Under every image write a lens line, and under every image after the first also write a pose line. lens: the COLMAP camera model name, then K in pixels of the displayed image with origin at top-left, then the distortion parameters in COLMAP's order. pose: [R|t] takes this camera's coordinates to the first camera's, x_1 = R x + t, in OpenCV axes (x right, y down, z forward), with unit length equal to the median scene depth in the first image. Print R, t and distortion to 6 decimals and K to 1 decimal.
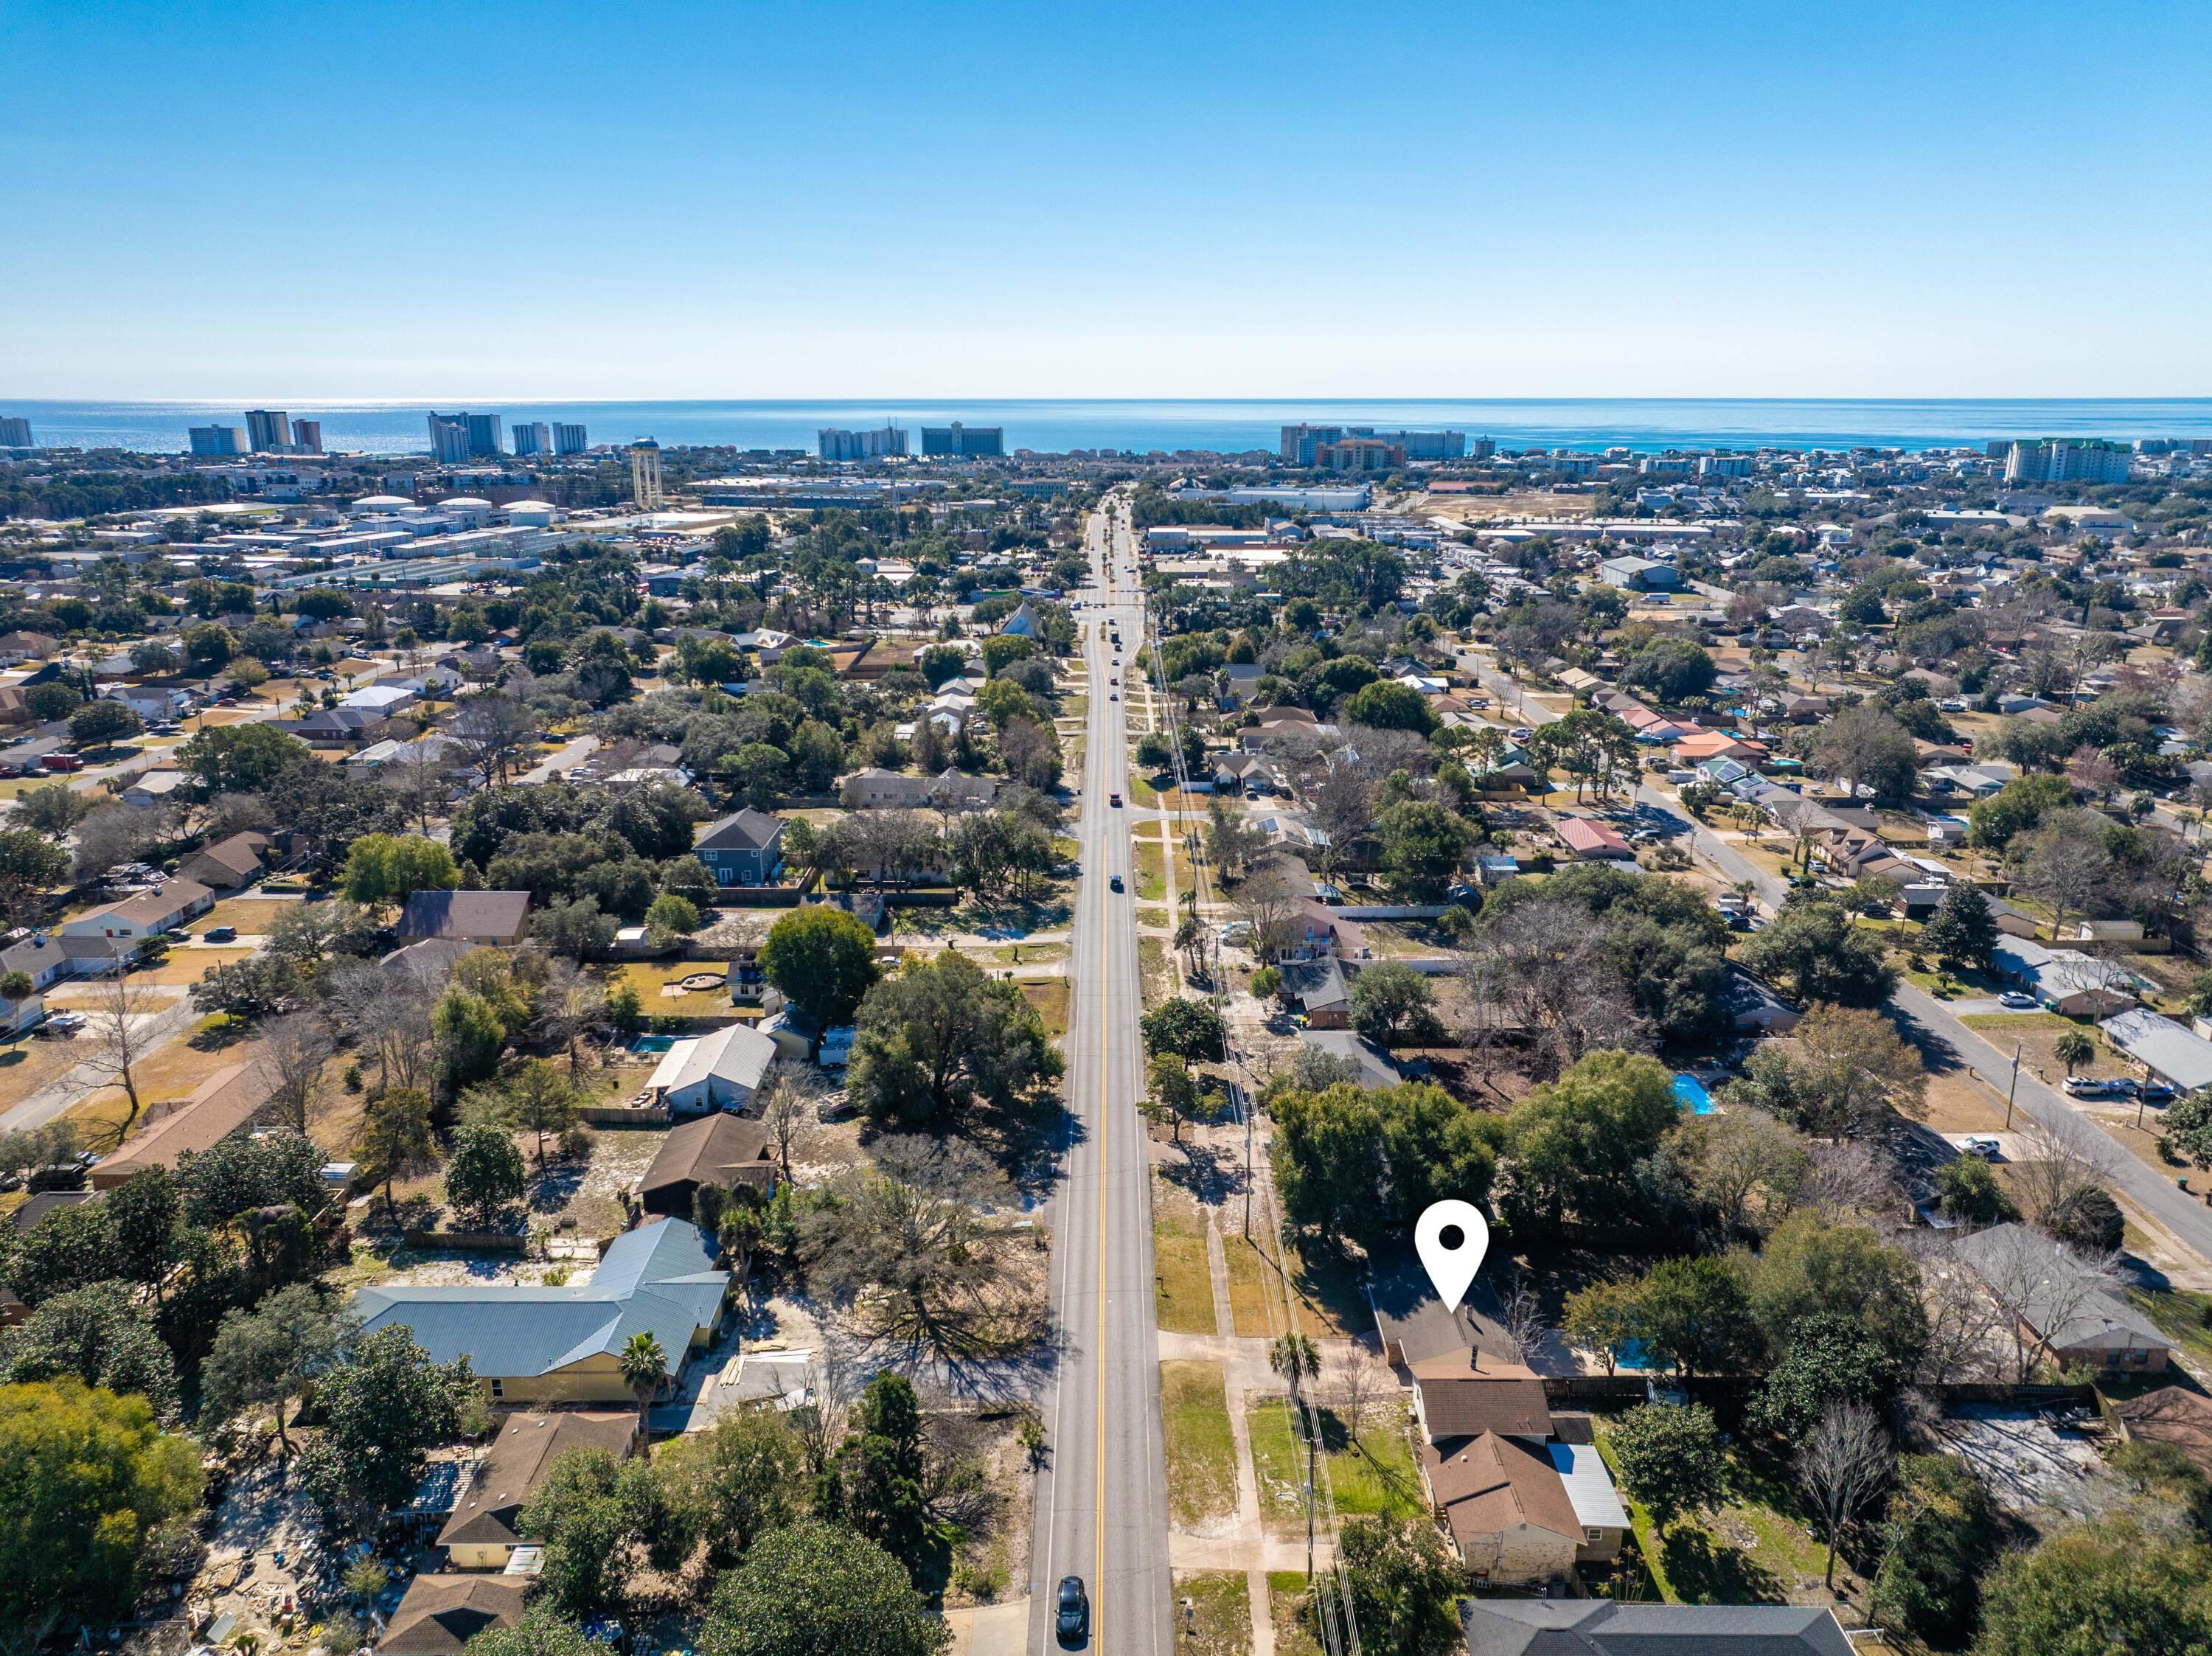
lens RADIAL K [[1529.0, 0, 1109.1], [0, 1529.0, 835.4], [0, 0, 1]] dist [0.008349, -0.006874]
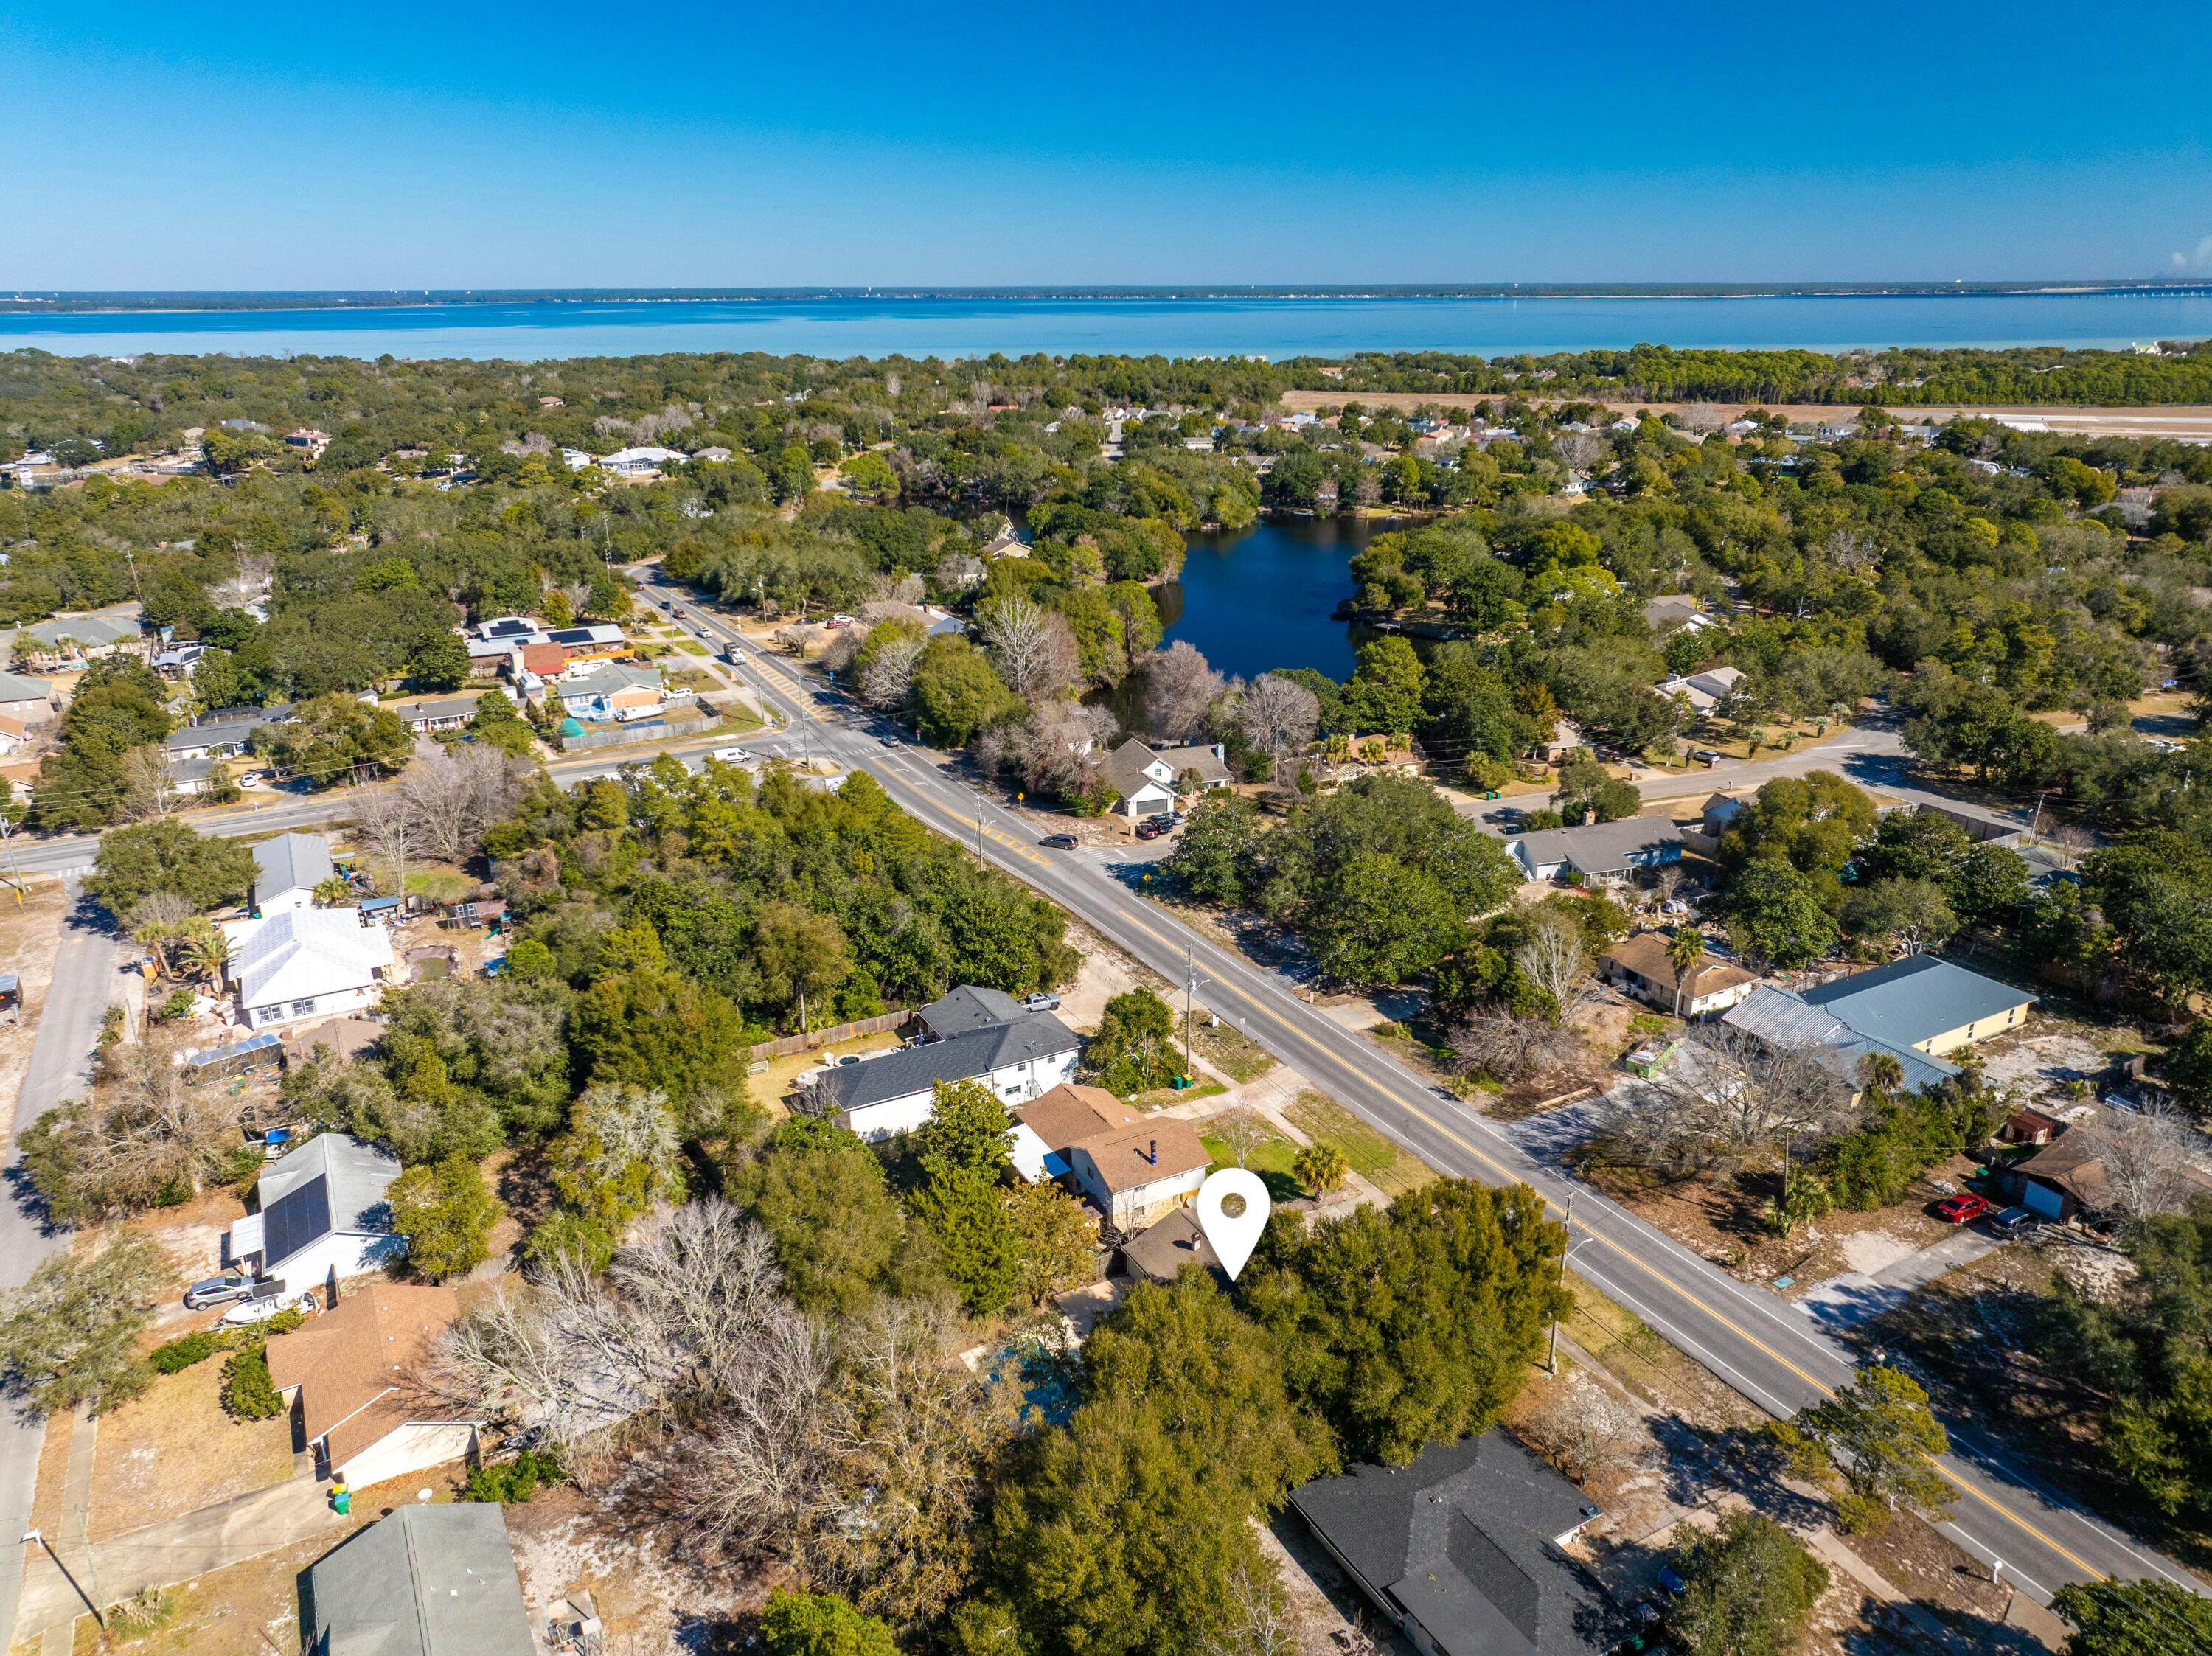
lens RADIAL K [[1529.0, 0, 1109.1], [0, 1529.0, 835.4], [0, 0, 1]] dist [0.008349, -0.006874]
pose [[-0.874654, 0.168439, -0.454543, 0.321181], [-0.126693, 0.825664, 0.549753, -0.180976], [0.467899, 0.538431, -0.700830, 0.736275]]
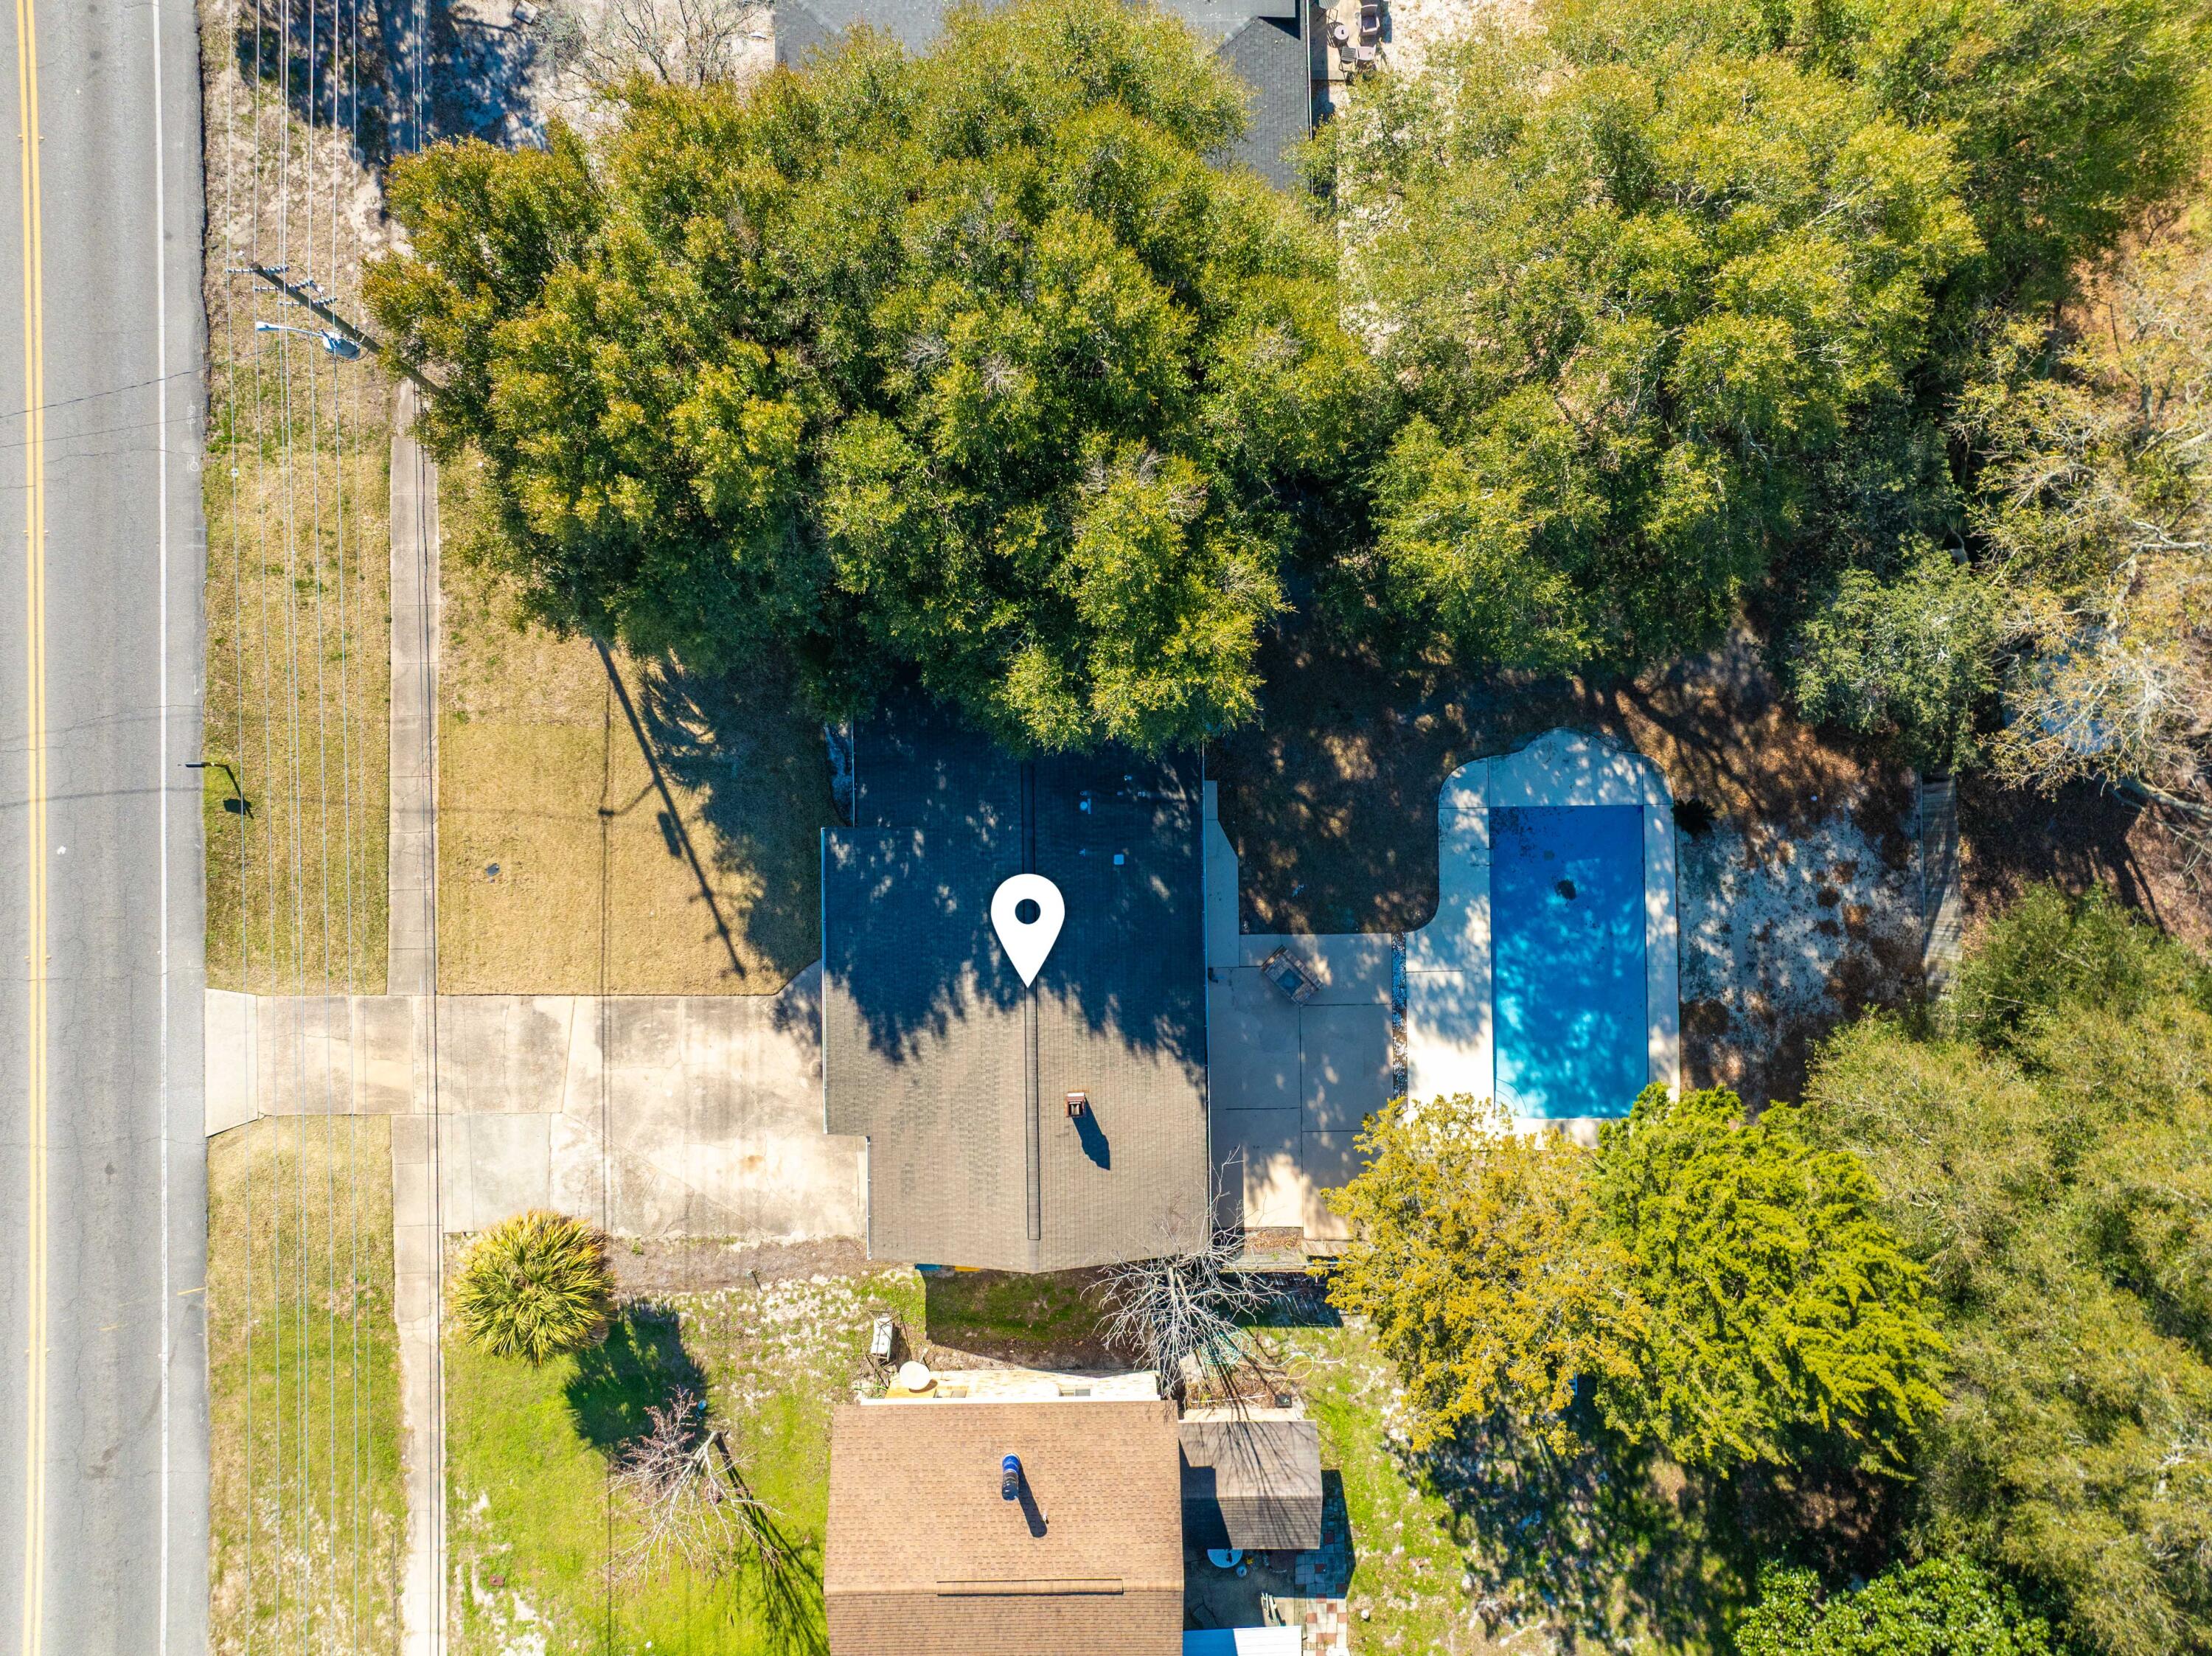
lens RADIAL K [[1534.8, 0, 1109.6], [0, 1534.8, 829.6], [0, 0, 1]] dist [0.001175, 0.000393]
pose [[0.999879, -0.015518, -0.000542, 0.122208], [0.005052, 0.292121, 0.956368, -0.009187], [-0.014682, -0.956255, 0.292164, 0.481122]]
